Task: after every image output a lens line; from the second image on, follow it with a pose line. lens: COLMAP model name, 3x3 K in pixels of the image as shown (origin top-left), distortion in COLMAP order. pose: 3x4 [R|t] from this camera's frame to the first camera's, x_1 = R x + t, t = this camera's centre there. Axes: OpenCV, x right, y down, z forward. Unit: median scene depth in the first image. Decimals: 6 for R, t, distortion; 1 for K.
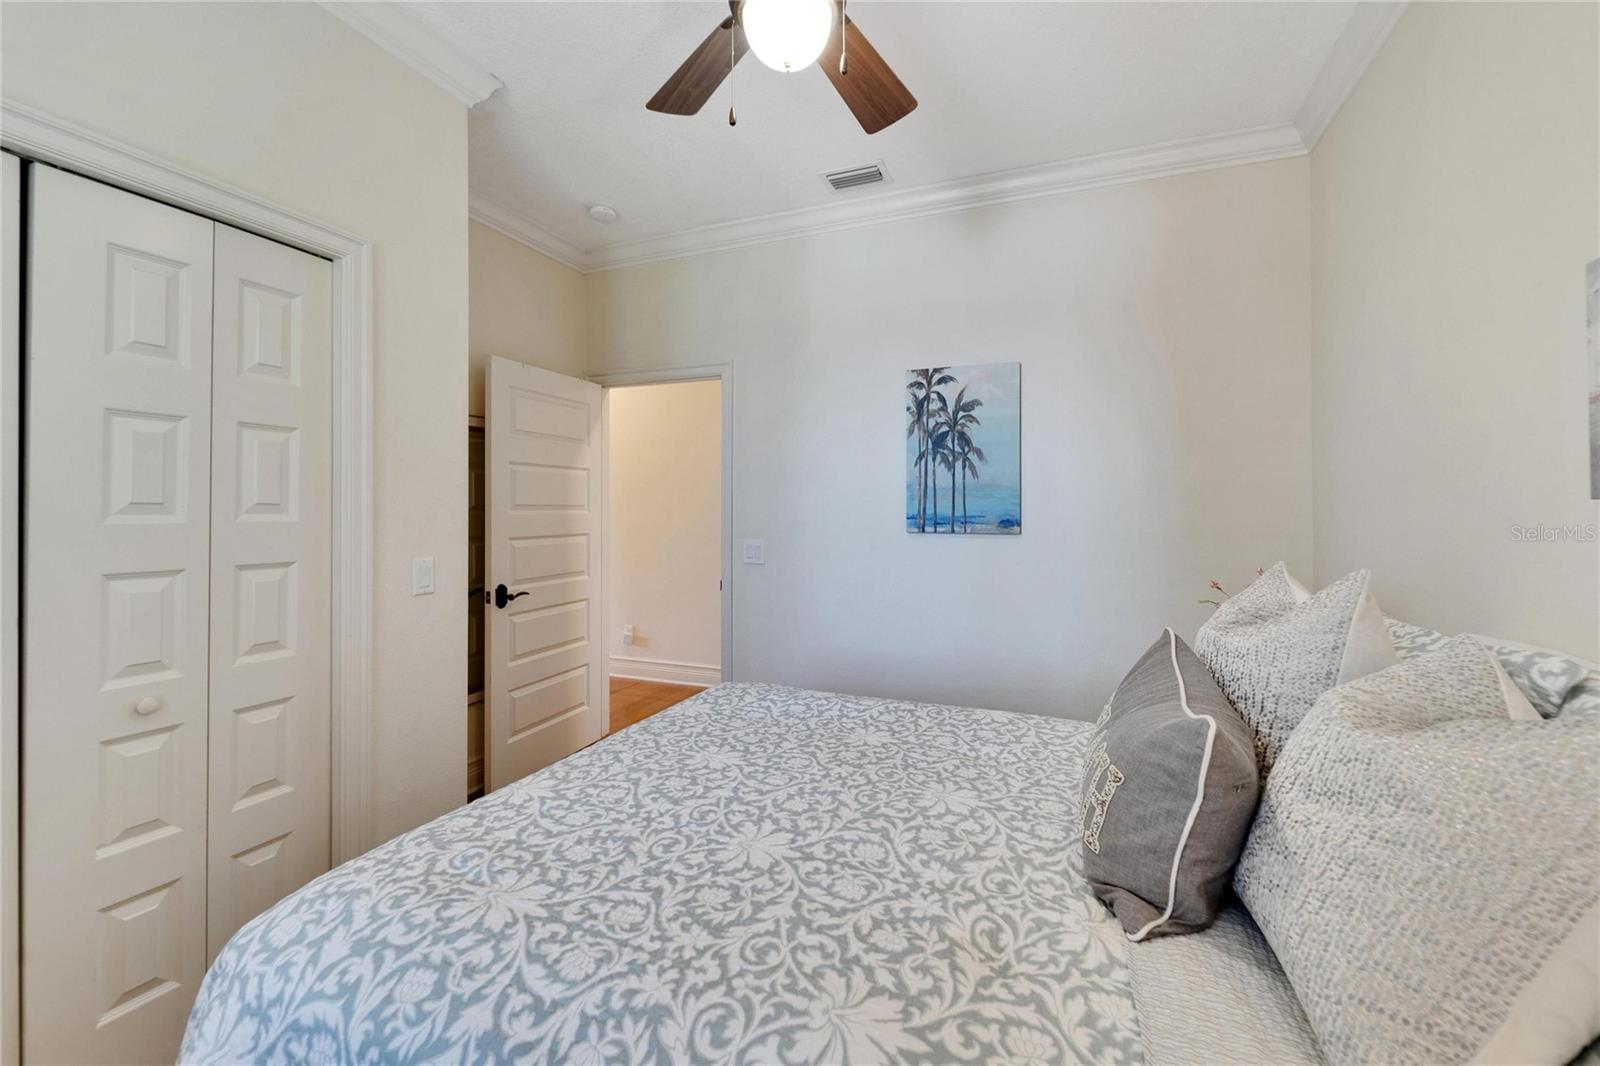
lens RADIAL K [[655.0, 0, 800.8], [0, 655.0, 516.1], [0, 0, 1]] dist [-0.007321, -0.000678]
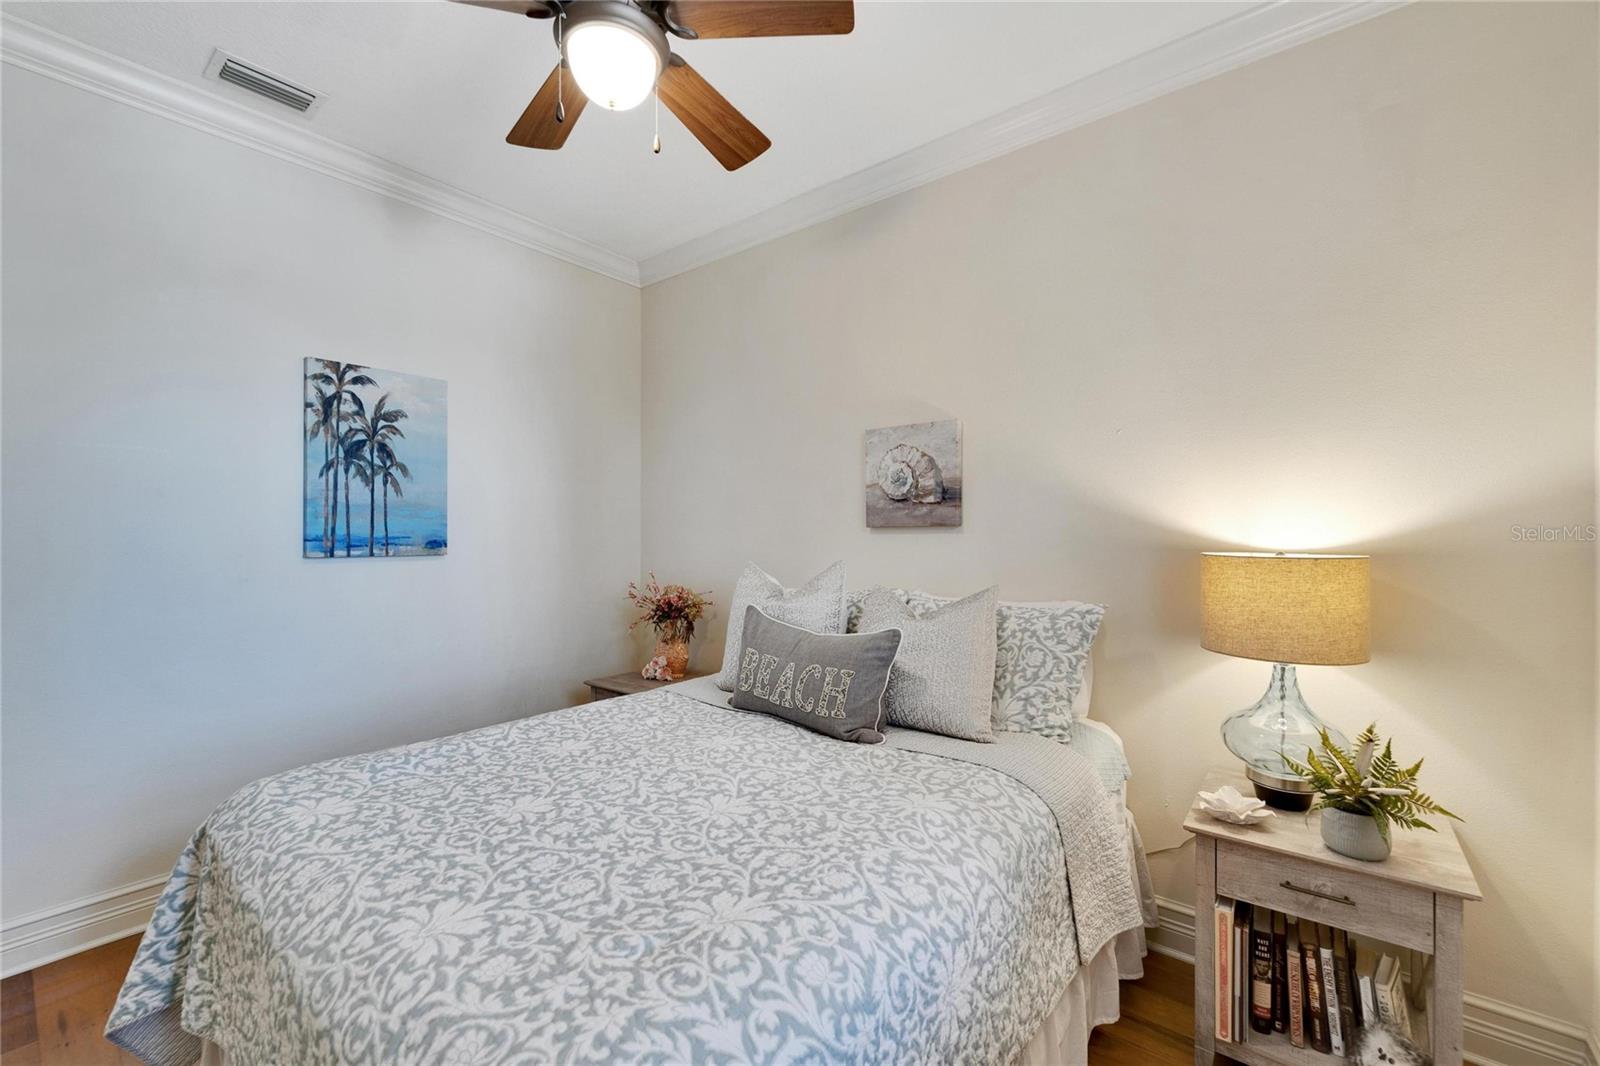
lens RADIAL K [[658.2, 0, 791.7], [0, 658.2, 550.4], [0, 0, 1]] dist [-0.000803, -0.000433]
pose [[0.304847, -0.028530, 0.951974, -0.636530], [0.005553, 0.999587, 0.028178, -0.005567], [-0.952385, -0.003304, 0.304880, 0.271374]]
